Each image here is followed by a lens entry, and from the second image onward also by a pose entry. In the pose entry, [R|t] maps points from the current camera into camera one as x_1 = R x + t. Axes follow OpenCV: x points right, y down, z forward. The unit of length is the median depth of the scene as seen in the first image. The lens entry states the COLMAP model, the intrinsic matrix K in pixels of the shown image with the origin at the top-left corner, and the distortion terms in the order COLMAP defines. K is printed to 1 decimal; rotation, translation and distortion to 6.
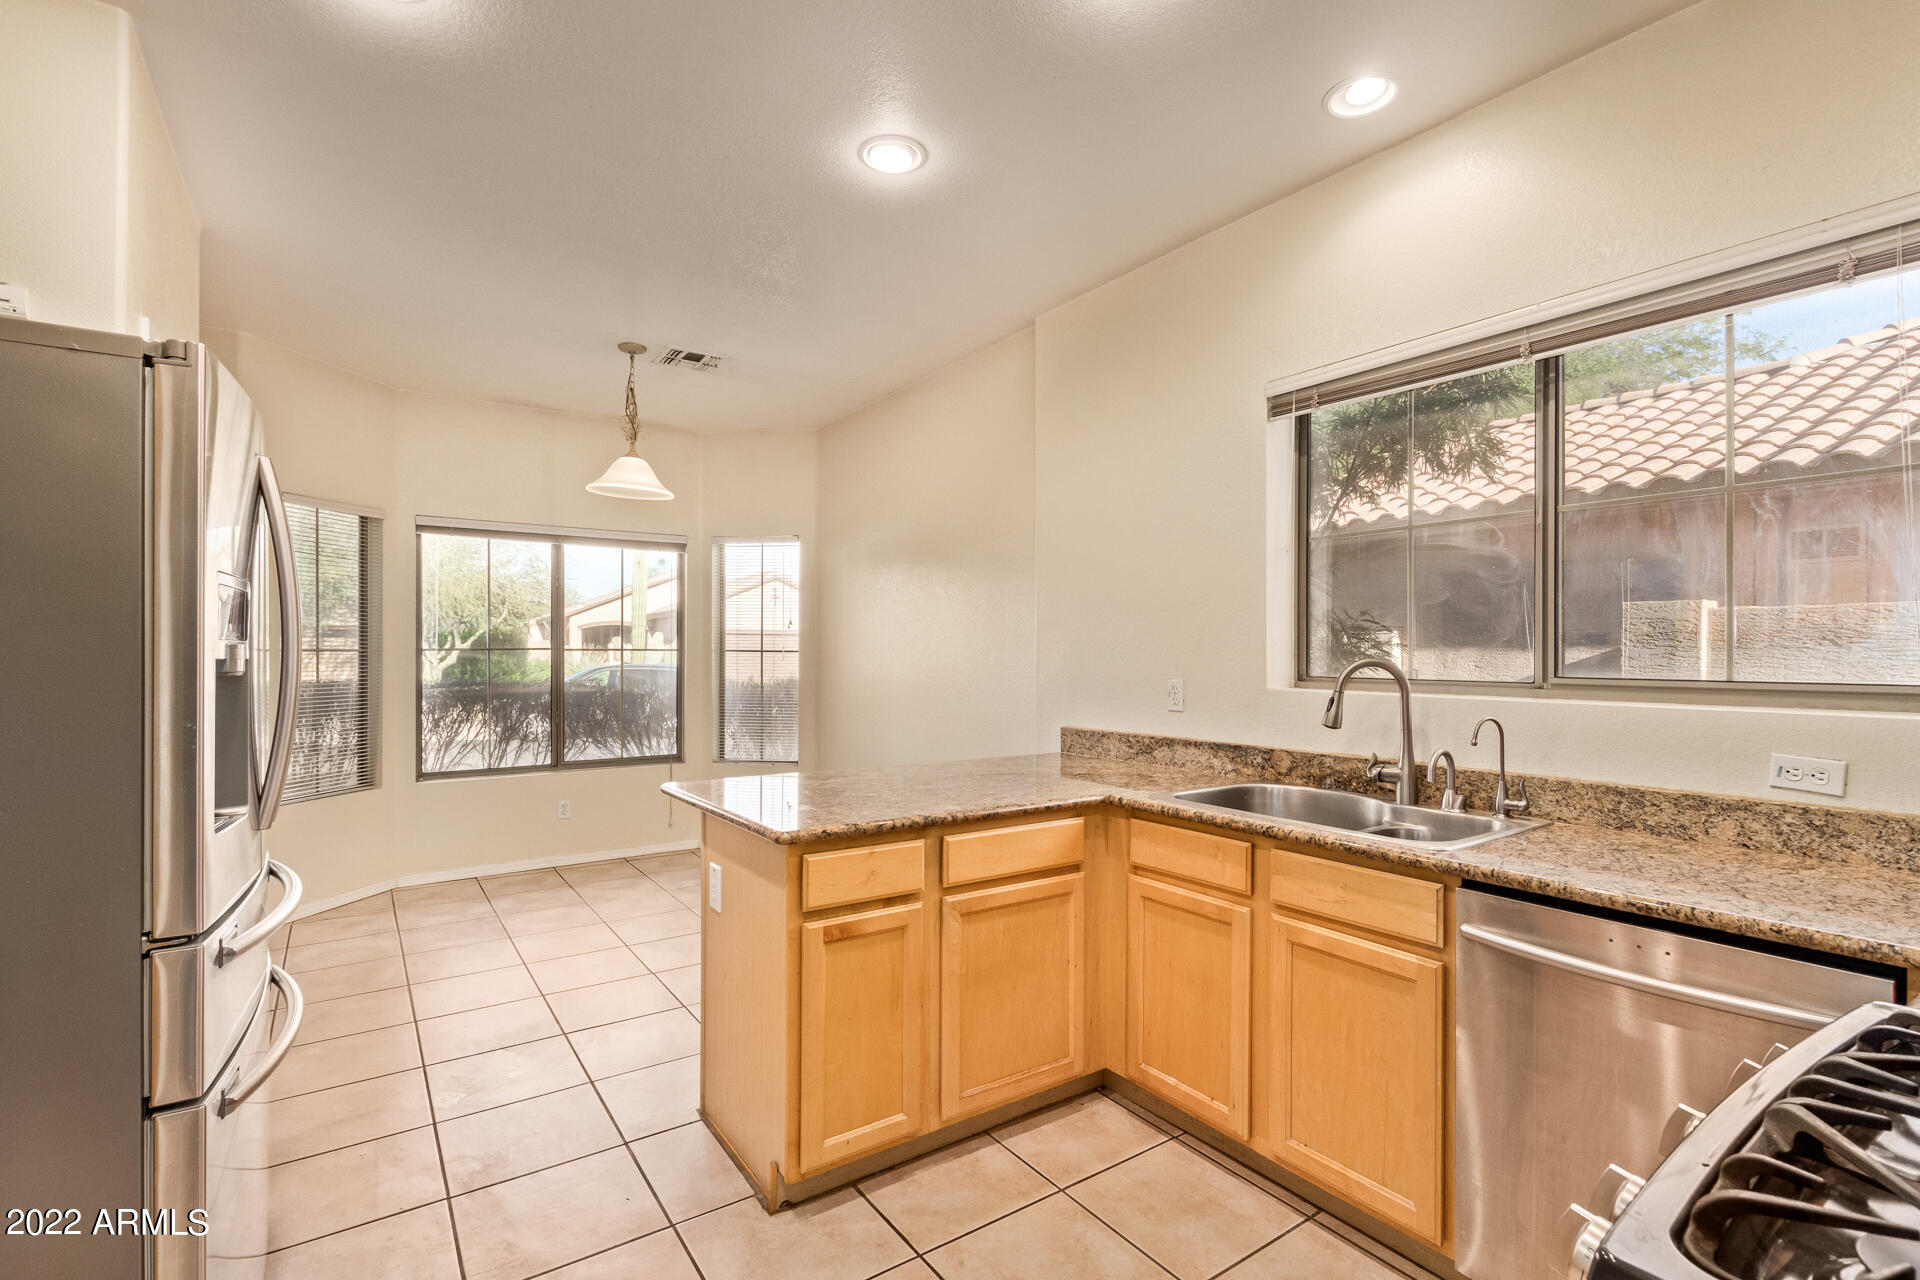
lens RADIAL K [[896.4, 0, 987.7], [0, 896.4, 644.9], [0, 0, 1]] dist [0.003309, 0.000333]
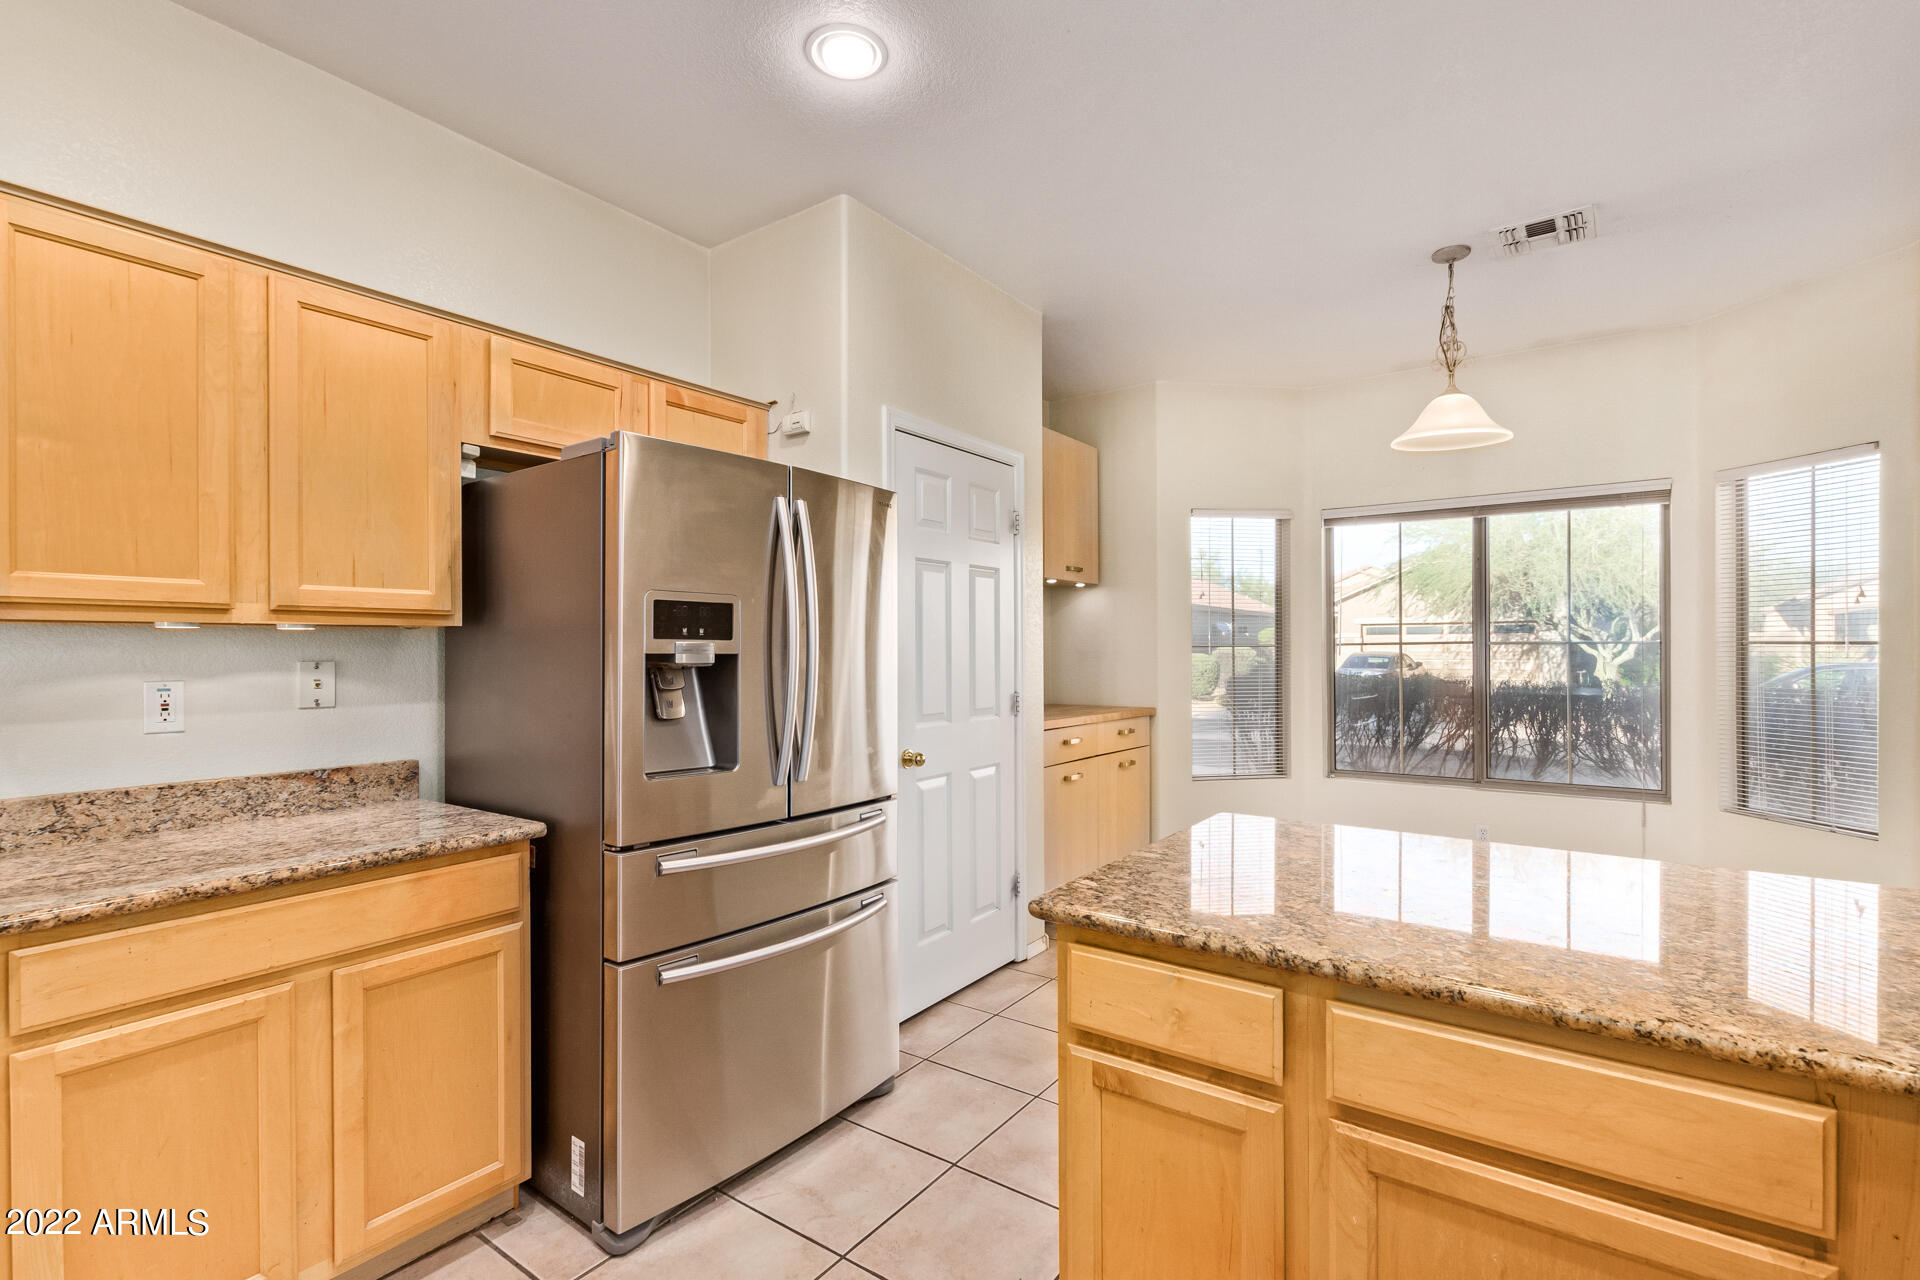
lens RADIAL K [[890.1, 0, 956.2], [0, 890.1, 650.7], [0, 0, 1]] dist [0.003465, -0.000333]
pose [[0.312109, -0.000423, -0.950046, 0.197757], [0.011684, 0.999926, 0.003393, 0.004487], [0.949974, -0.012159, 0.312091, 0.341240]]
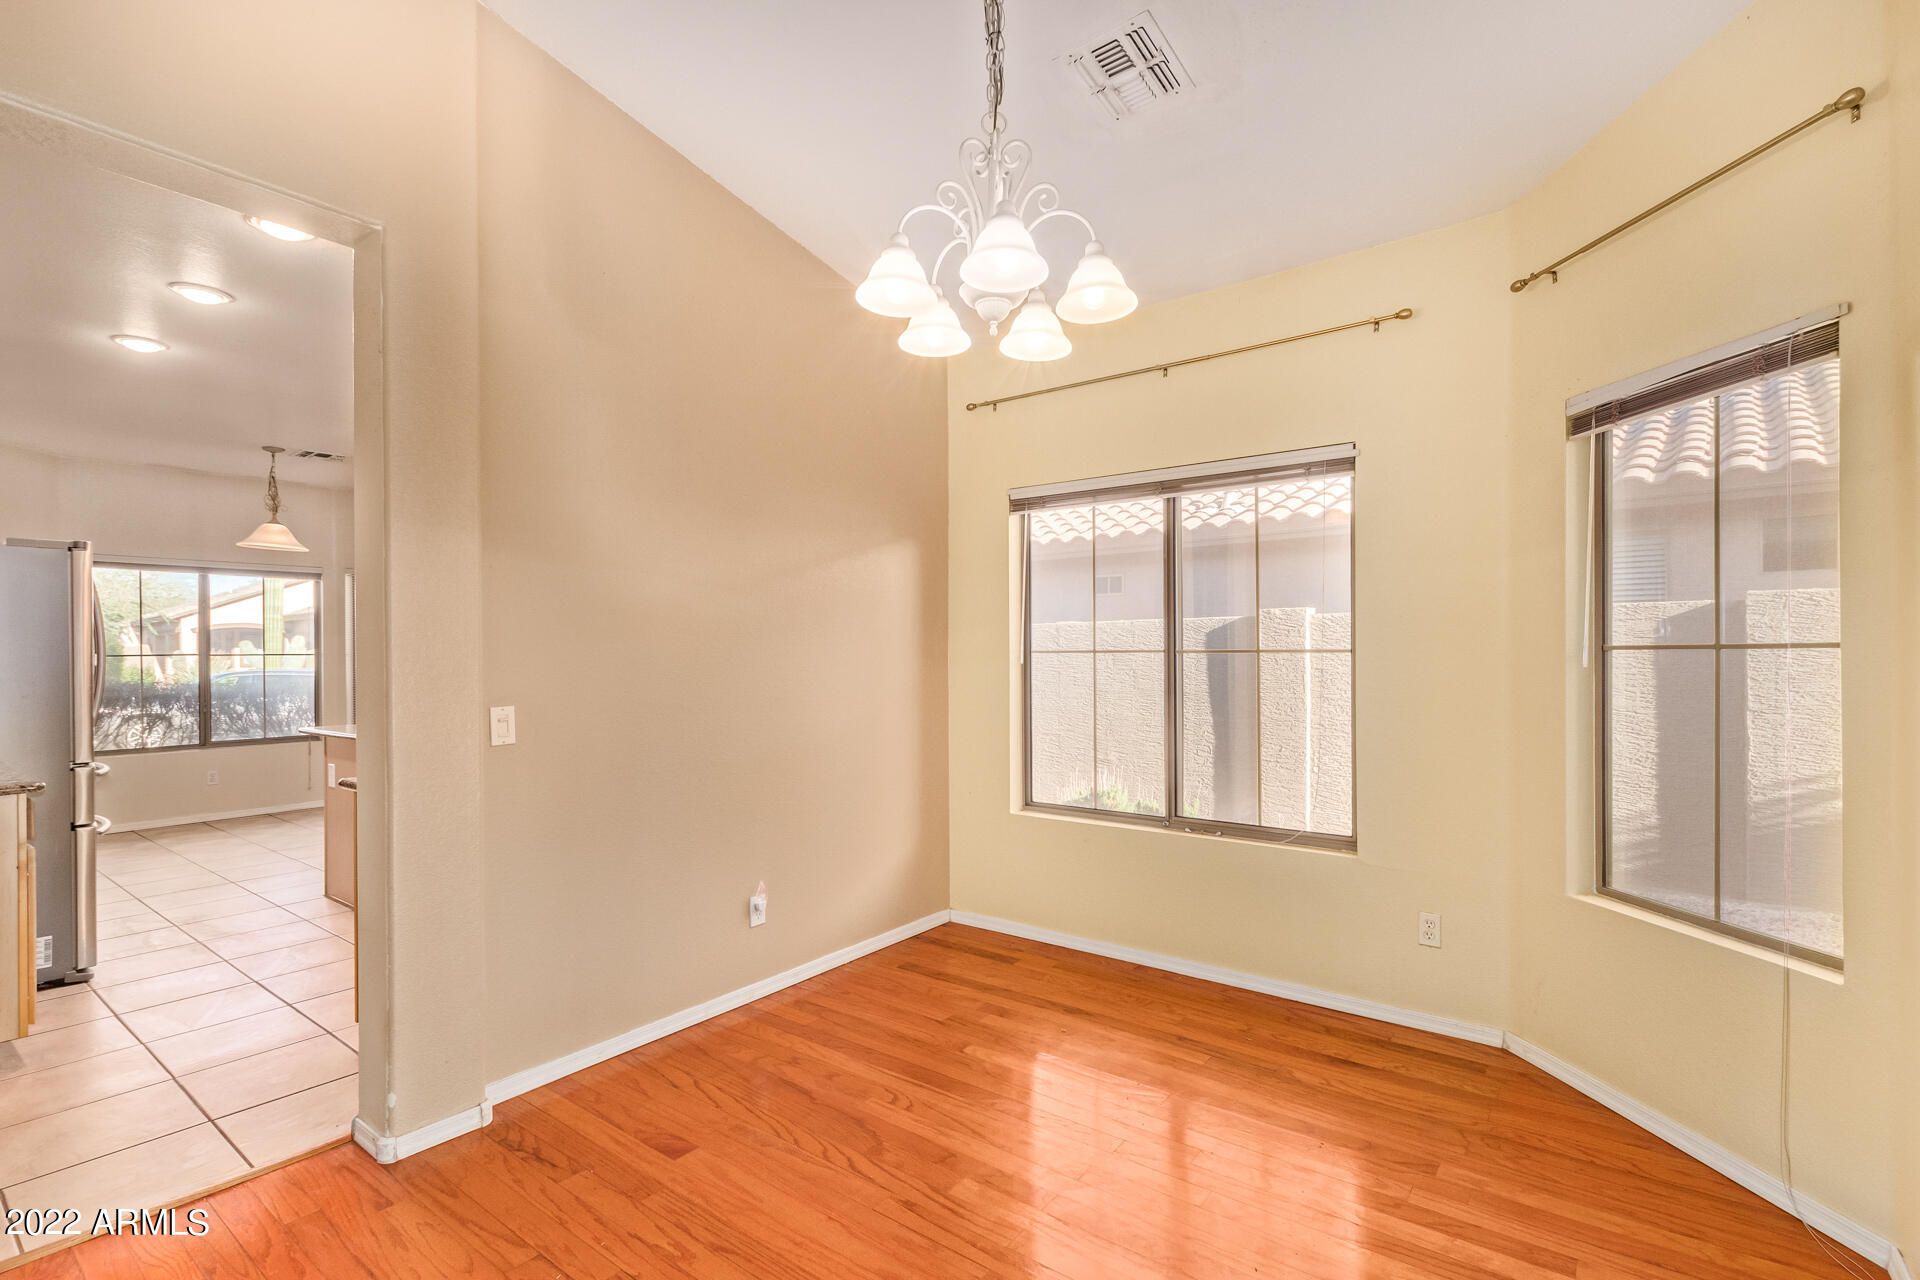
lens RADIAL K [[887.3, 0, 962.8], [0, 887.3, 651.0], [0, 0, 1]] dist [0.005113, -0.000281]
pose [[0.958203, -0.005465, 0.286036, 0.257713], [0.004091, 0.999977, 0.005398, -0.004533], [-0.286059, -0.004002, 0.958204, -0.696746]]
